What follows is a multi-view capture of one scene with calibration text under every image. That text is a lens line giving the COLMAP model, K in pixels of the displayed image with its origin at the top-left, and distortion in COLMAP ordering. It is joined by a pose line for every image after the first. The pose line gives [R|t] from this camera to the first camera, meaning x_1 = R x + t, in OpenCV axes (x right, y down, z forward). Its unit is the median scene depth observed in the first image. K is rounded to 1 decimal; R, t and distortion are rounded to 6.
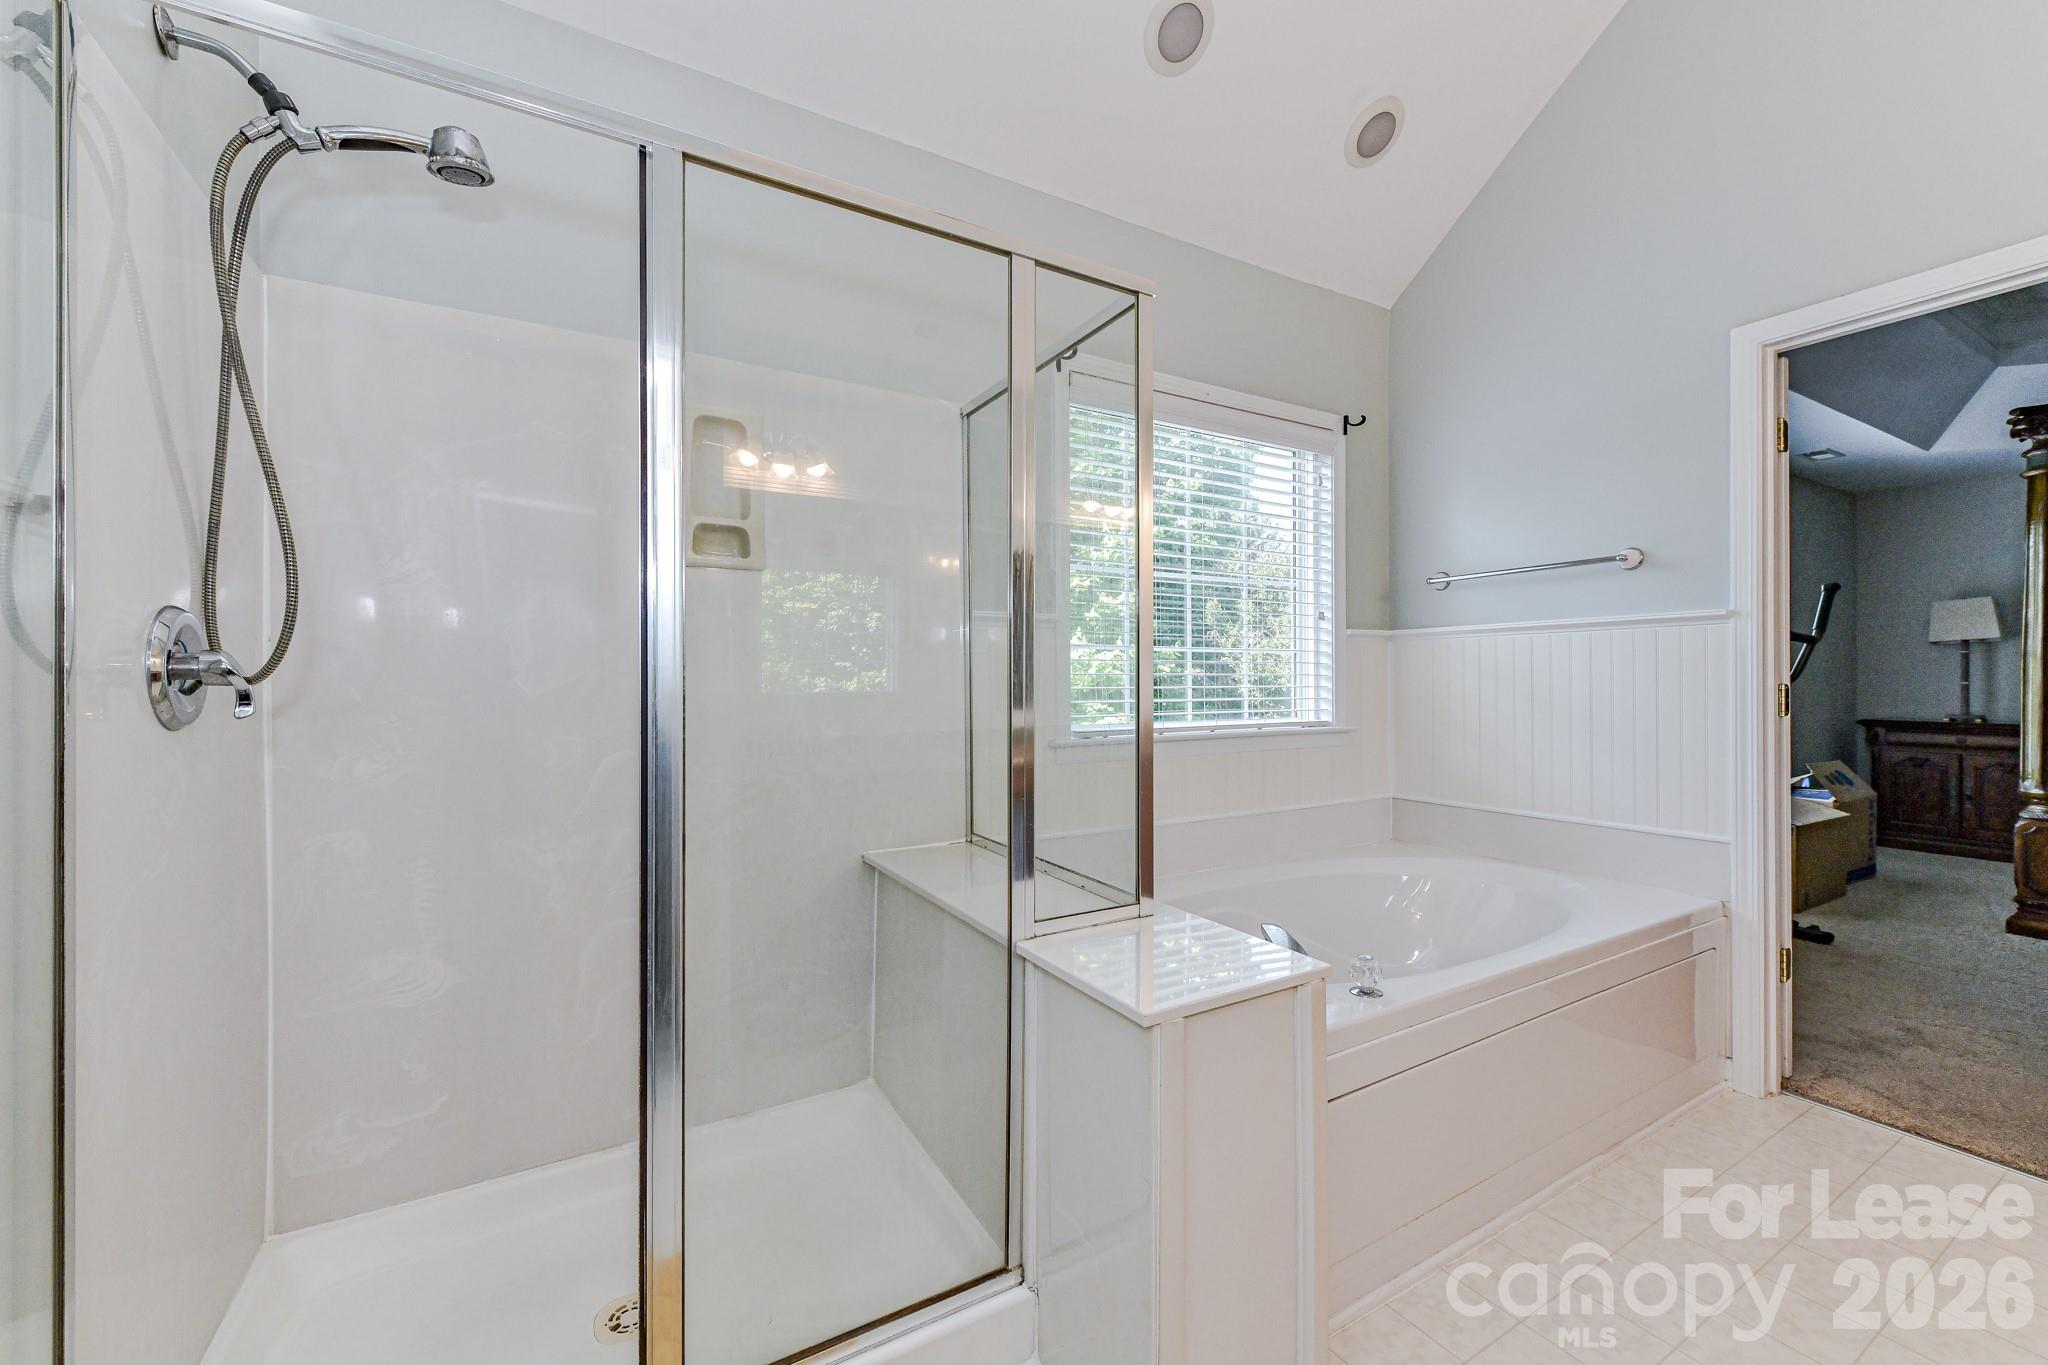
lens RADIAL K [[806.3, 0, 1023.4], [0, 806.3, 682.6], [0, 0, 1]] dist [0.004301, -0.001253]
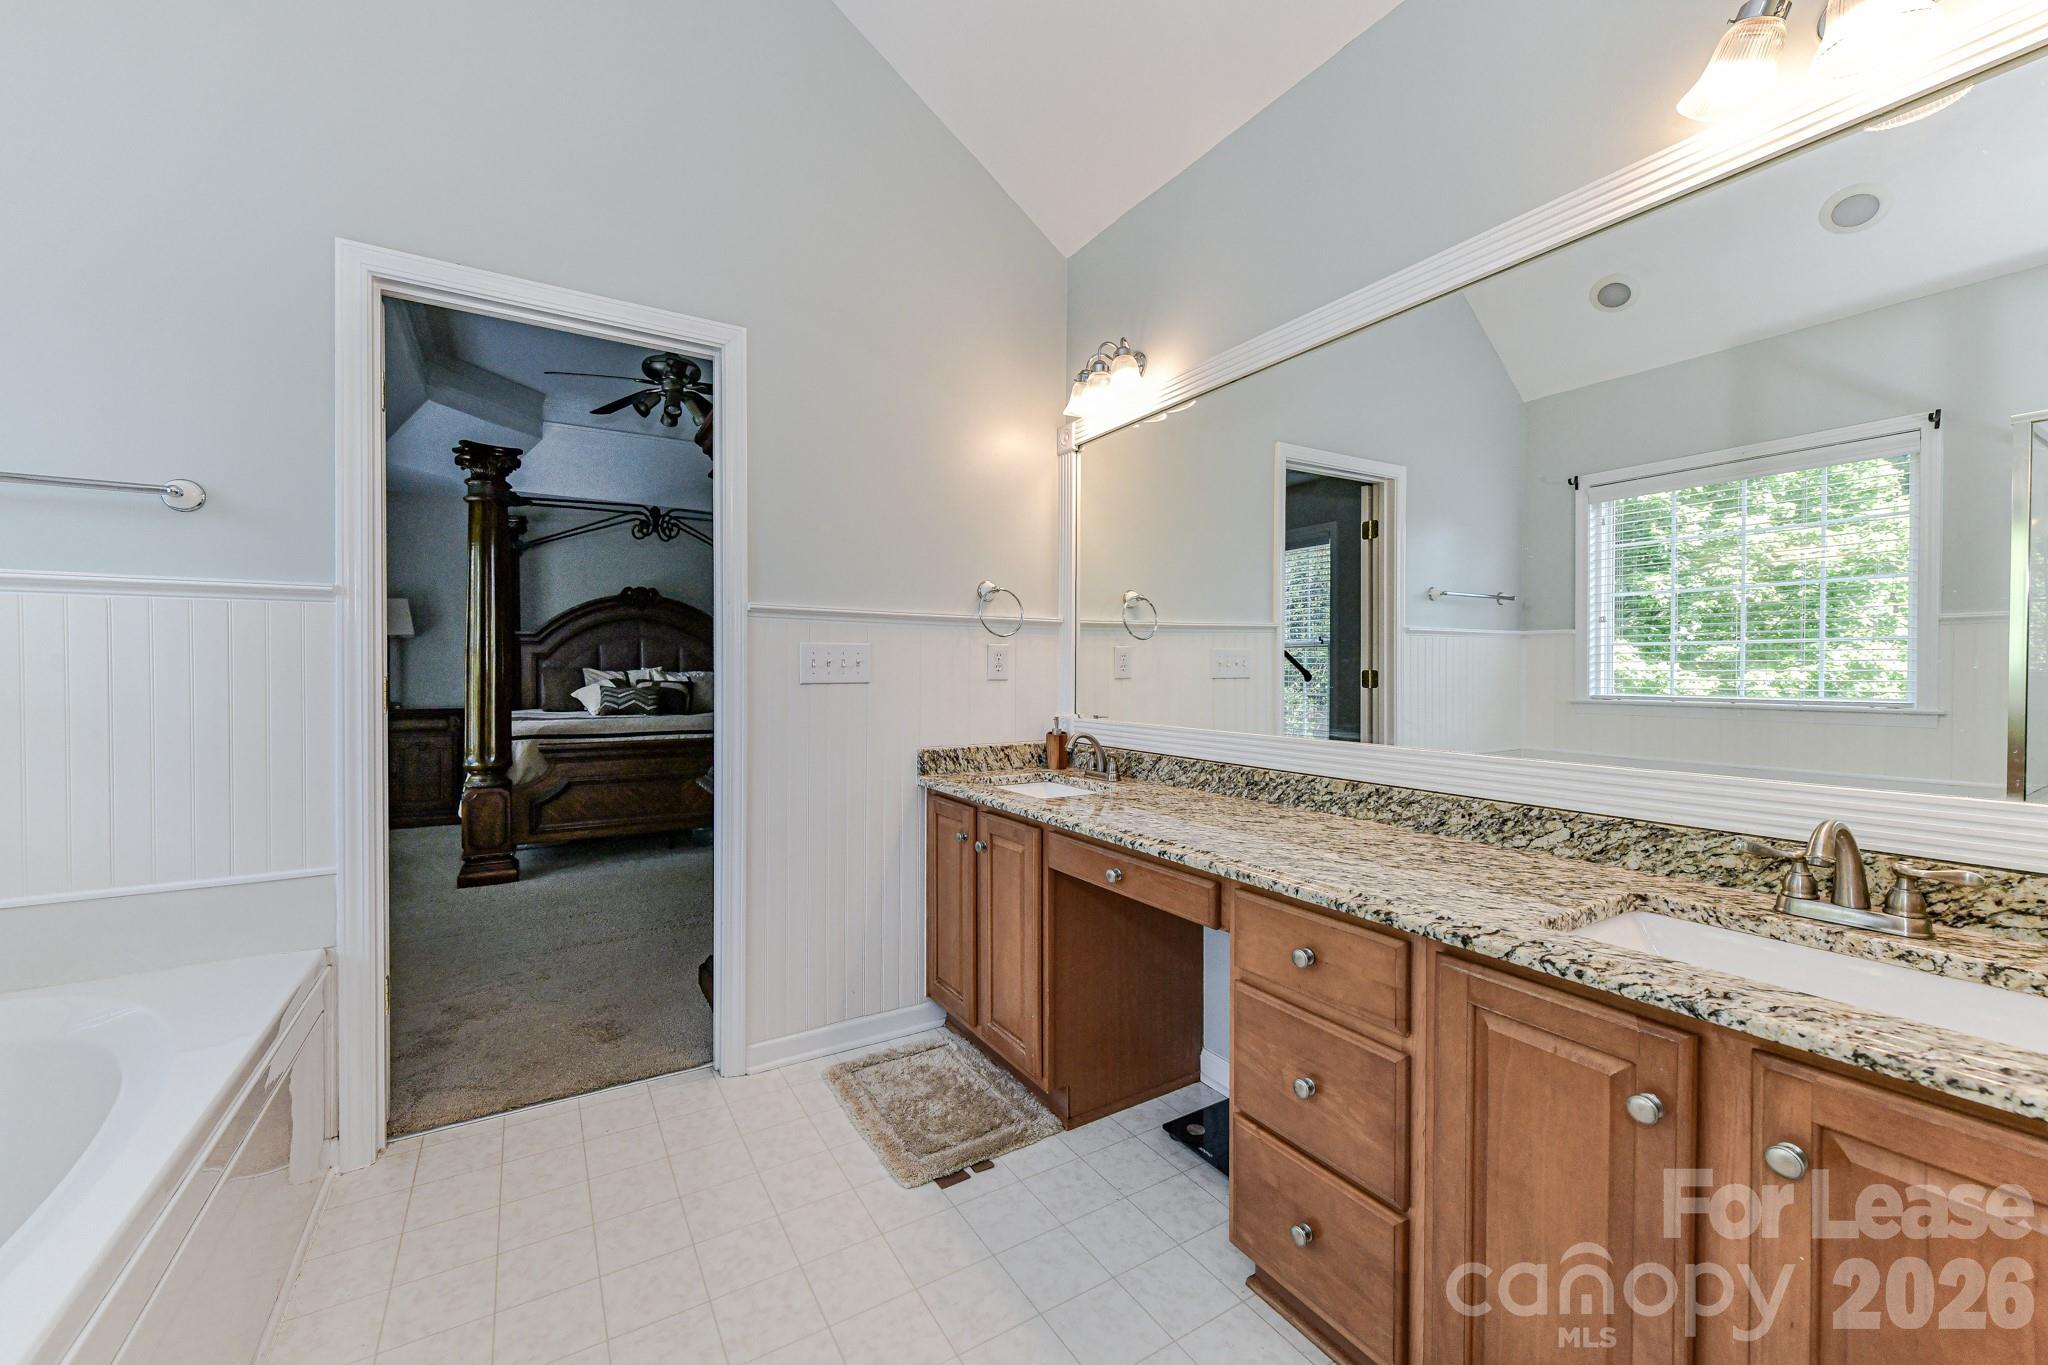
lens RADIAL K [[806.3, 0, 1023.2], [0, 806.3, 681.2], [0, 0, 1]] dist [0.004301, -0.001253]
pose [[-0.028627, -0.010224, 0.999538, 0.040183], [-0.001192, 0.999947, 0.010194, -0.003053], [-0.999589, -0.000900, -0.028638, 0.296923]]
